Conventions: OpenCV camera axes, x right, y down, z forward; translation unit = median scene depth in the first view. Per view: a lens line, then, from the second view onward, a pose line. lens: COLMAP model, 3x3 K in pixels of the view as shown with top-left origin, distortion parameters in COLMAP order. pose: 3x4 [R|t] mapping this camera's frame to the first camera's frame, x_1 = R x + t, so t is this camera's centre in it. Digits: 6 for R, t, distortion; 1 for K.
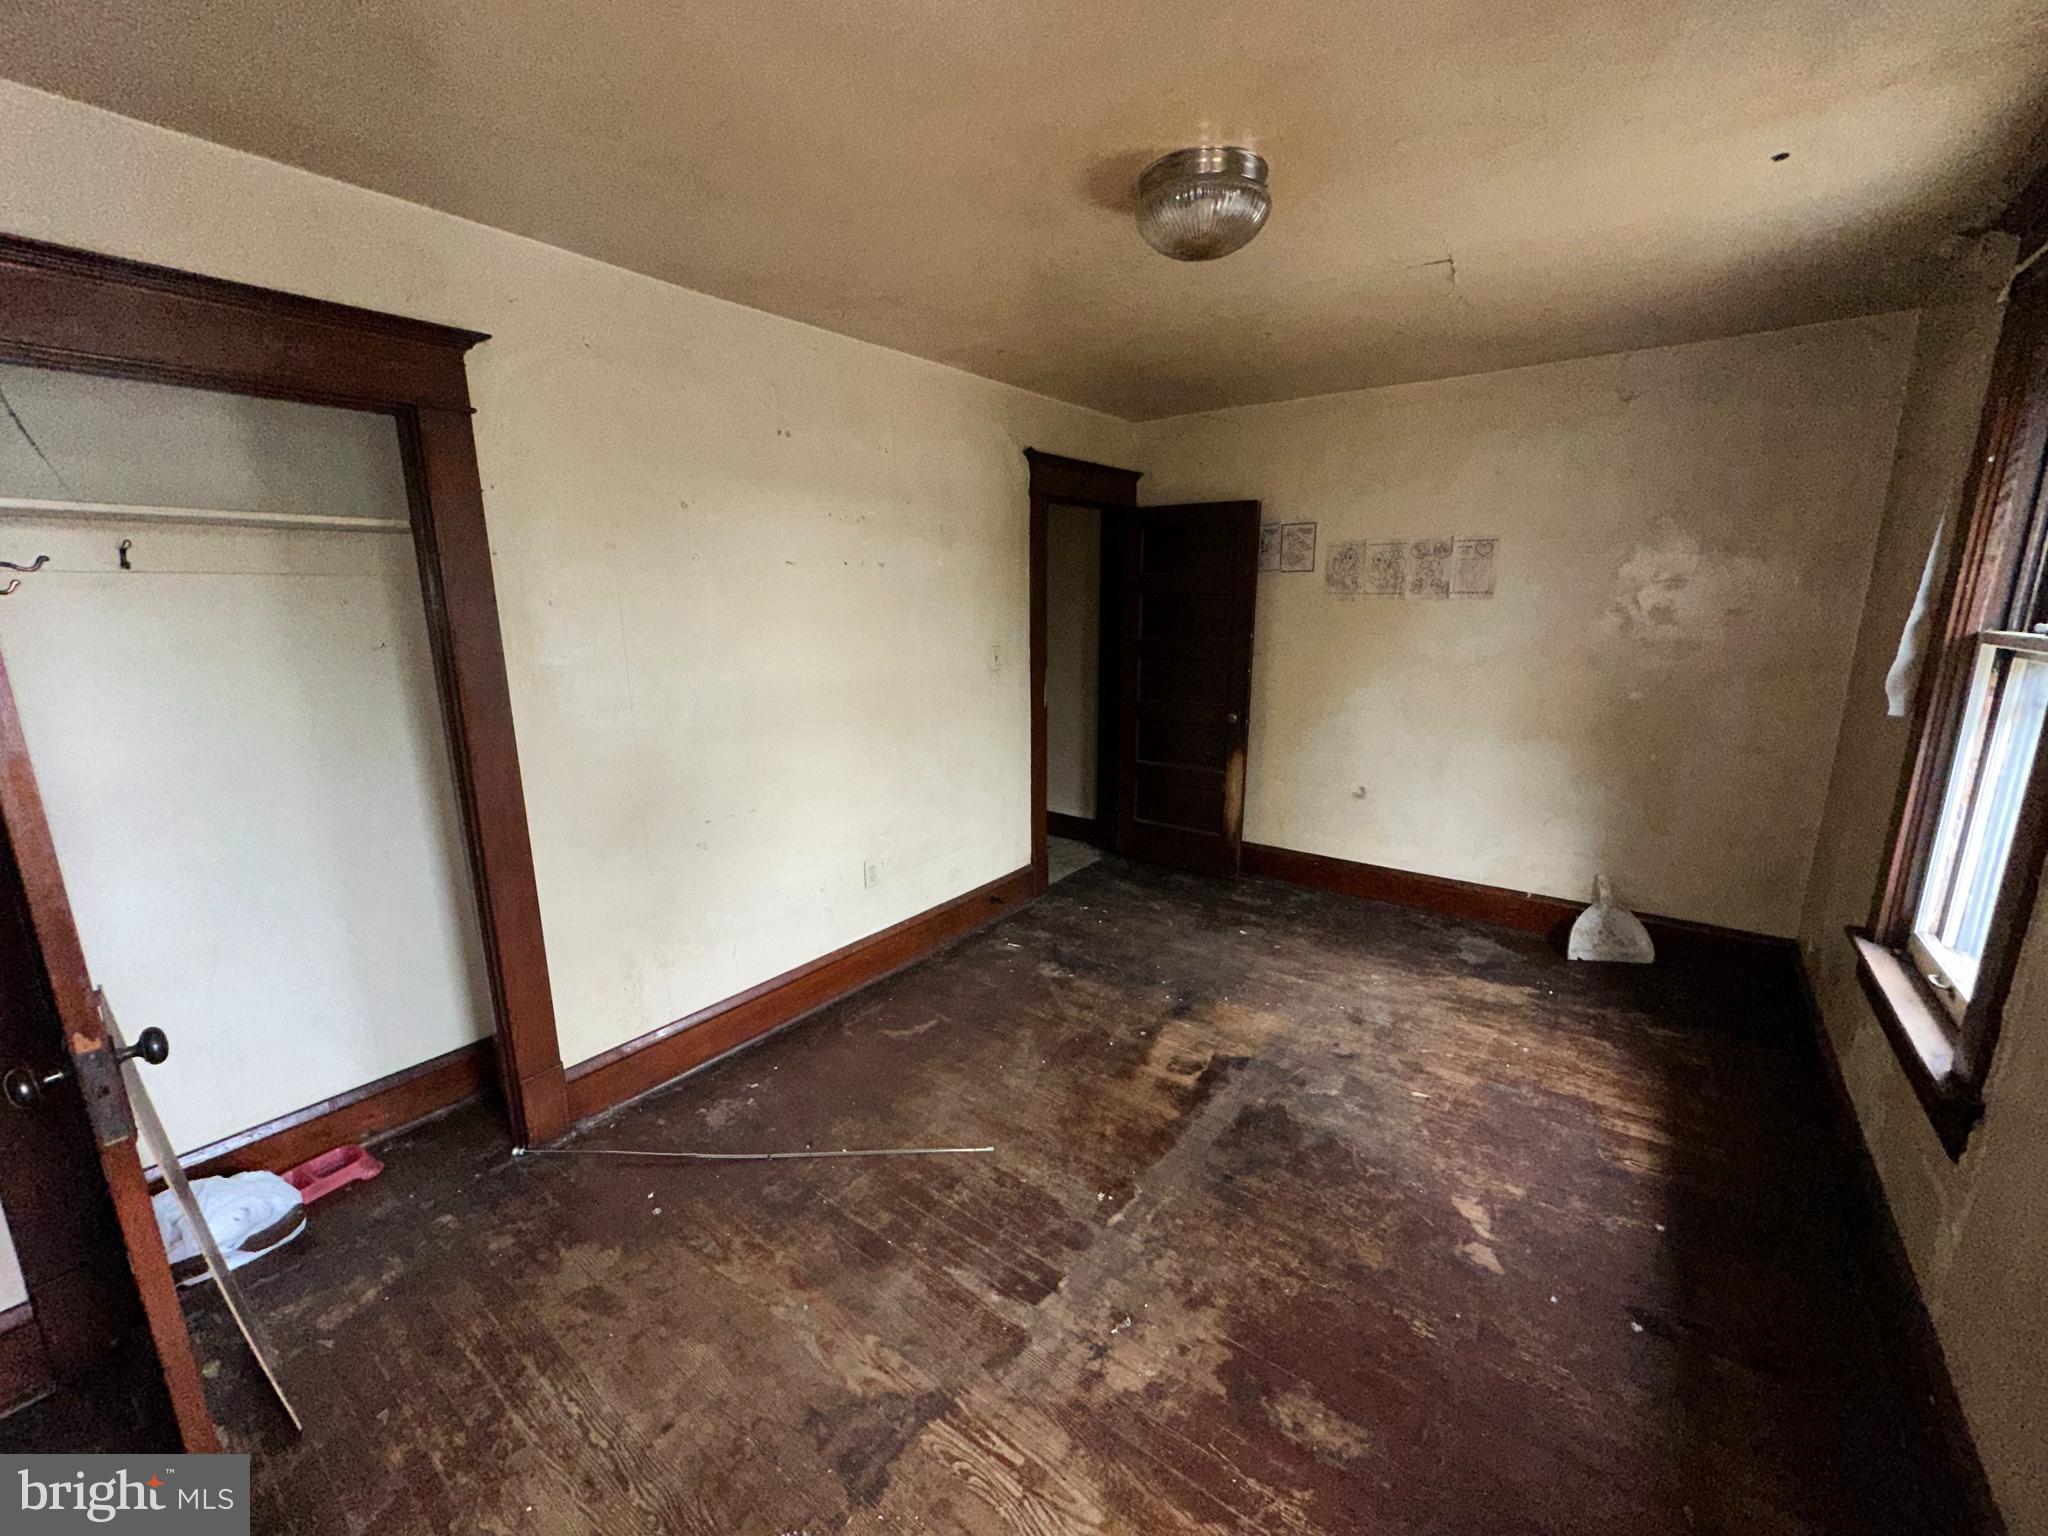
lens RADIAL K [[820.4, 0, 1021.2], [0, 820.4, 763.1], [0, 0, 1]] dist [-0.004275, 0.001439]
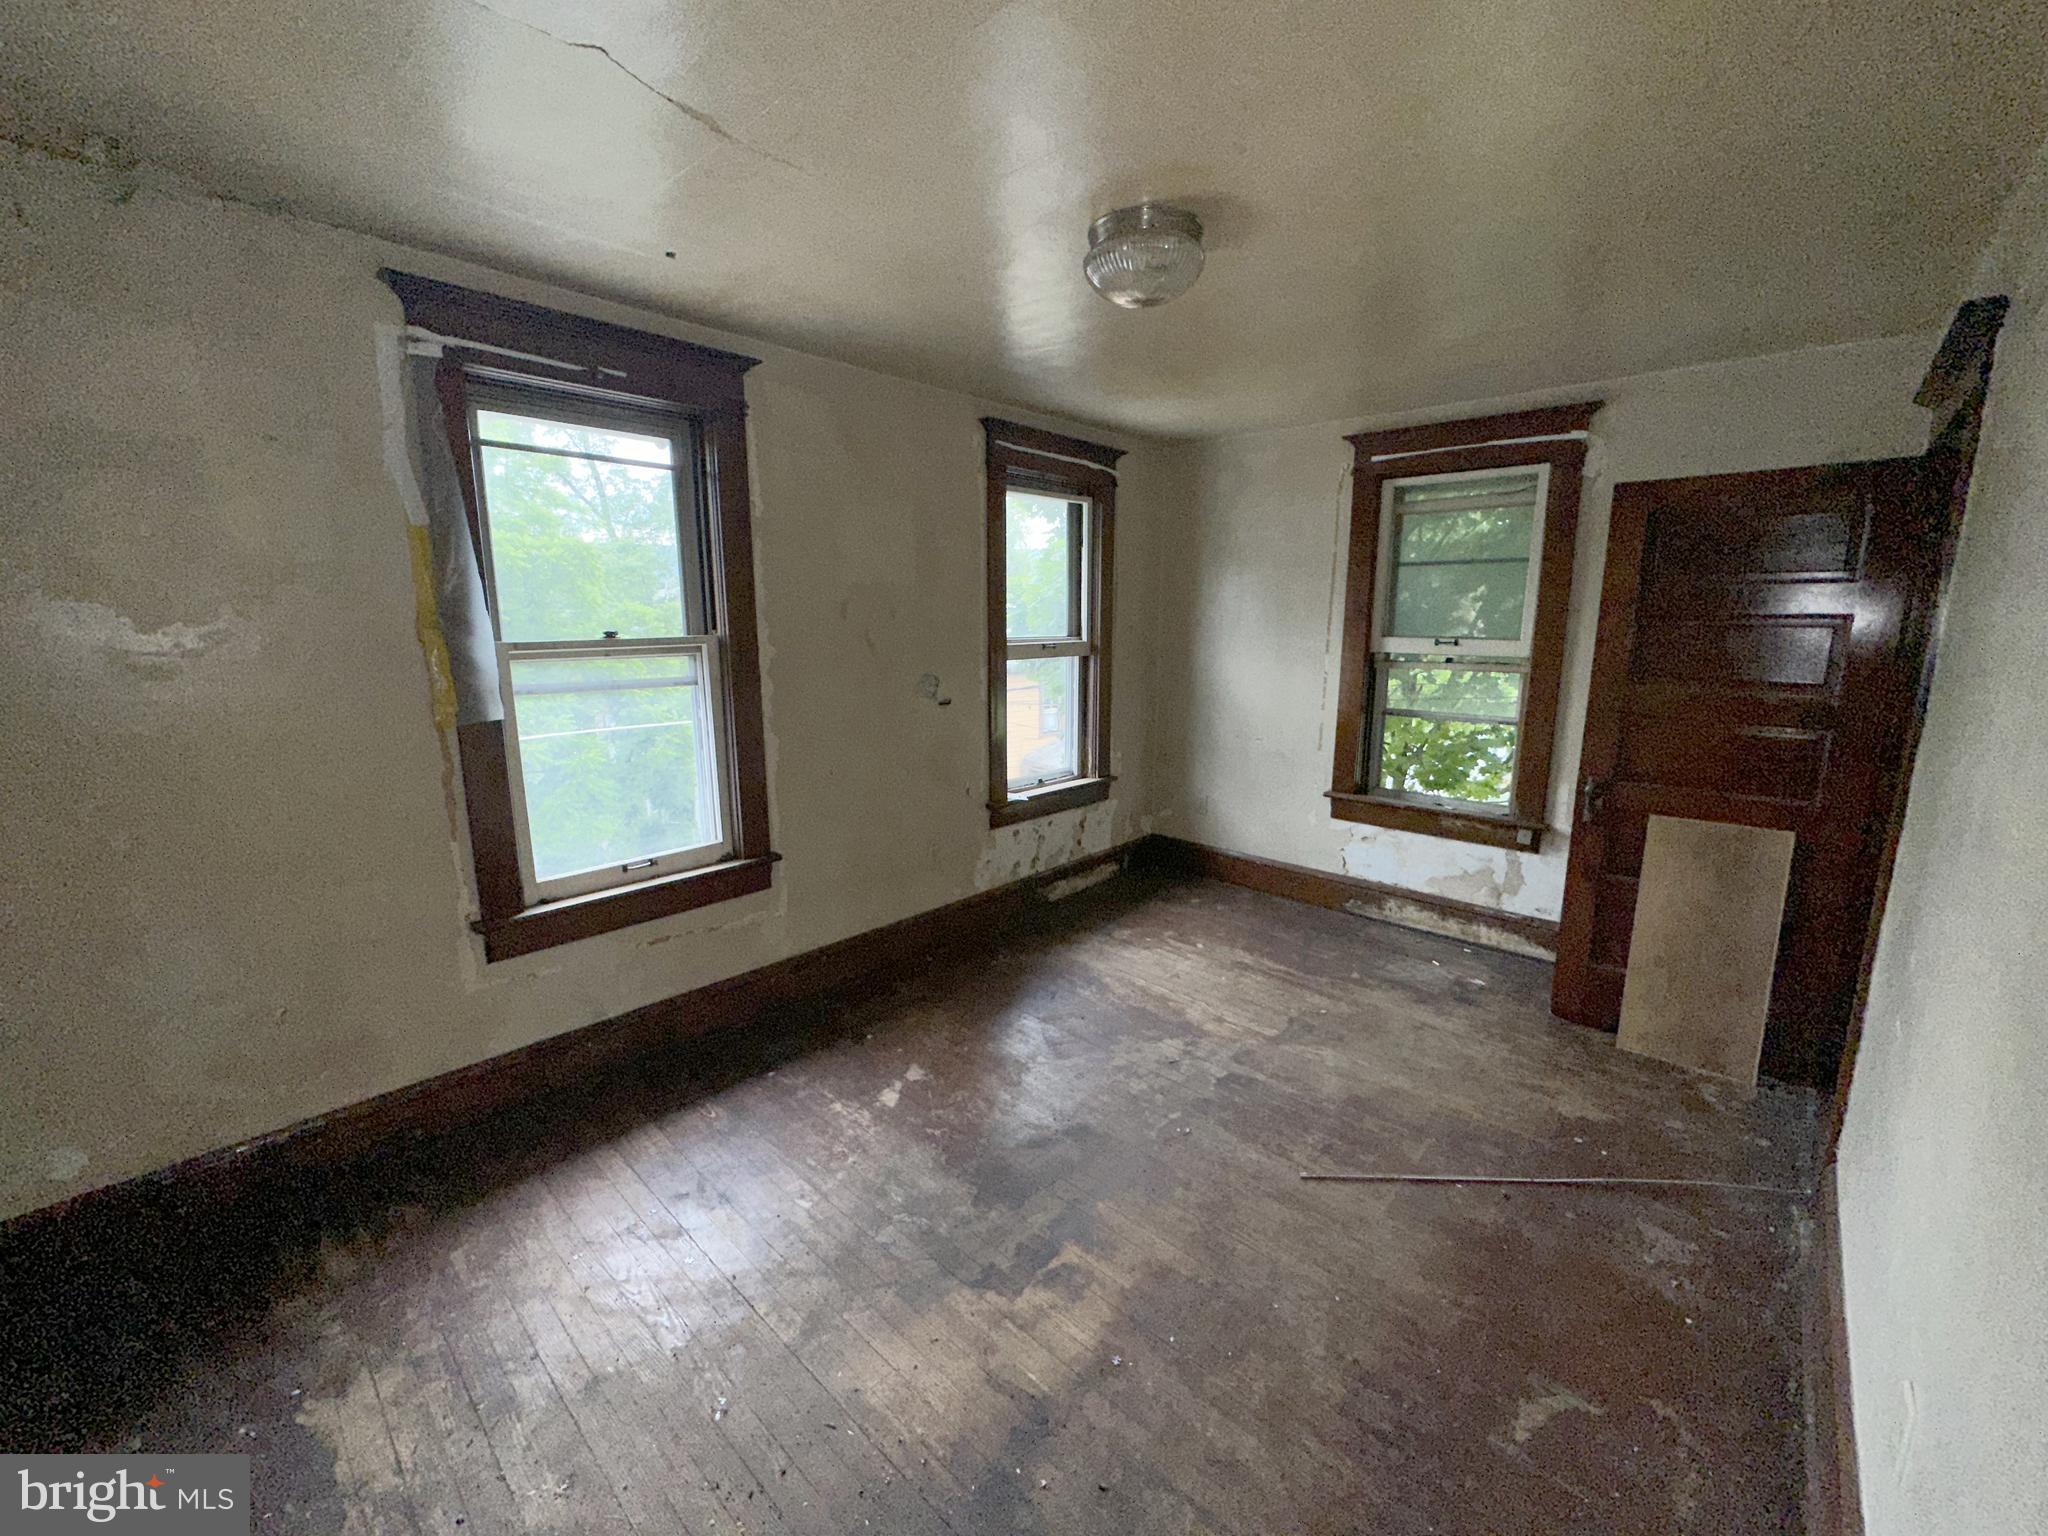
lens RADIAL K [[820.4, 0, 1022.7], [0, 820.4, 772.2], [0, 0, 1]] dist [-0.004275, 0.001439]
pose [[-0.995507, -0.011237, 0.094022, 0.185477], [0.025744, 0.923413, 0.382944, -0.315025], [-0.091124, 0.383644, -0.918974, 1.555065]]
